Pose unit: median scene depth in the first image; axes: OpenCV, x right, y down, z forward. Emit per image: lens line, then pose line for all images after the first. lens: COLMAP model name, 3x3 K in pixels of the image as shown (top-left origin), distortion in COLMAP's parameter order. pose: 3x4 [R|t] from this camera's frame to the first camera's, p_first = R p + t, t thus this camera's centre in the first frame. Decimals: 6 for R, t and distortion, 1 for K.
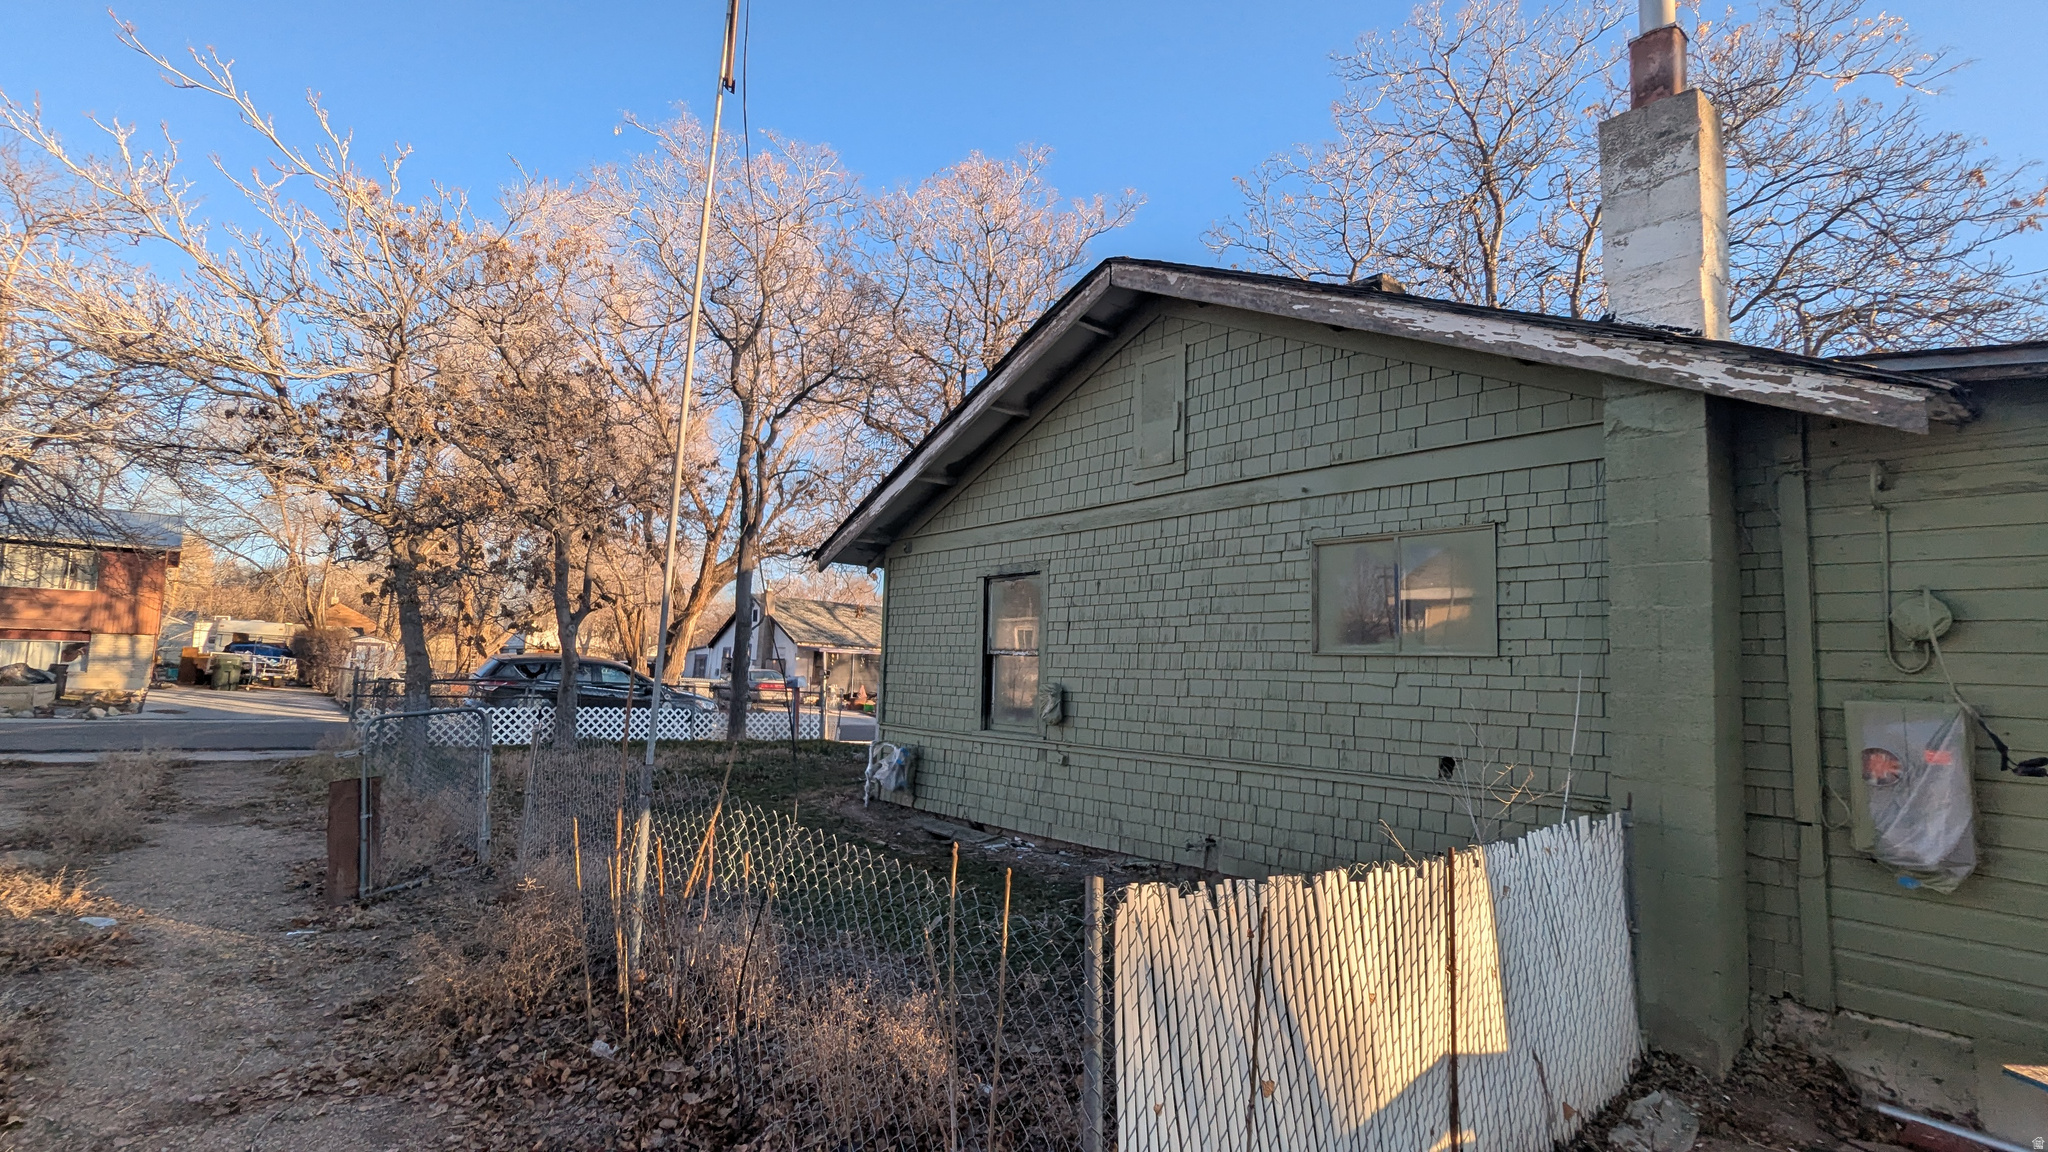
lens RADIAL K [[960.6, 0, 1041.0], [0, 960.6, 574.8], [0, 0, 1]] dist [-0.000223, -0.000222]
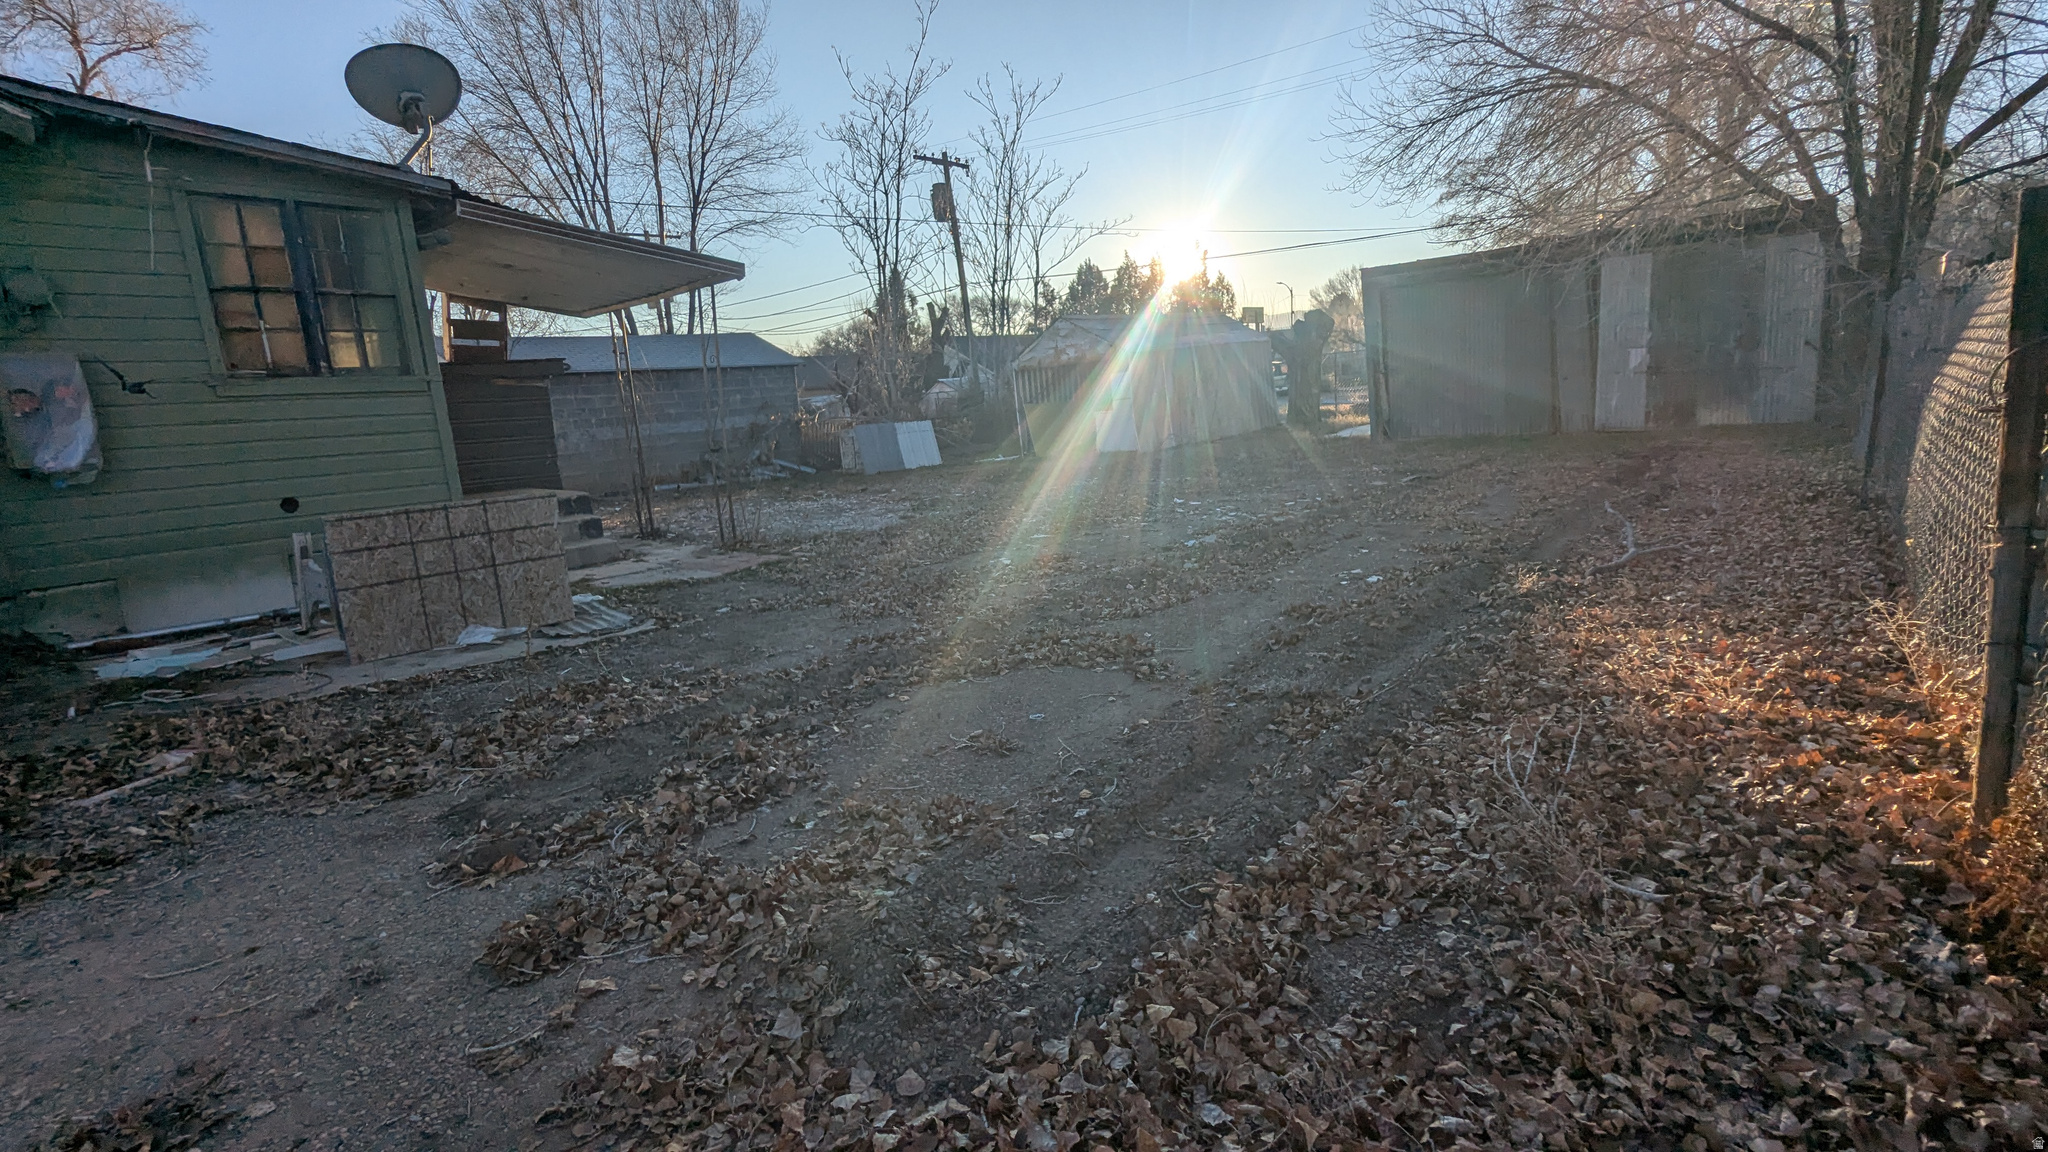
lens RADIAL K [[965.2, 0, 1027.3], [0, 965.2, 578.4], [0, 0, 1]] dist [0.000931, -0.001122]
pose [[-0.165954, -0.209951, 0.963525, -0.458558], [-0.038595, 0.977708, 0.206394, 0.069736], [-0.985378, -0.002936, -0.170358, -0.097641]]
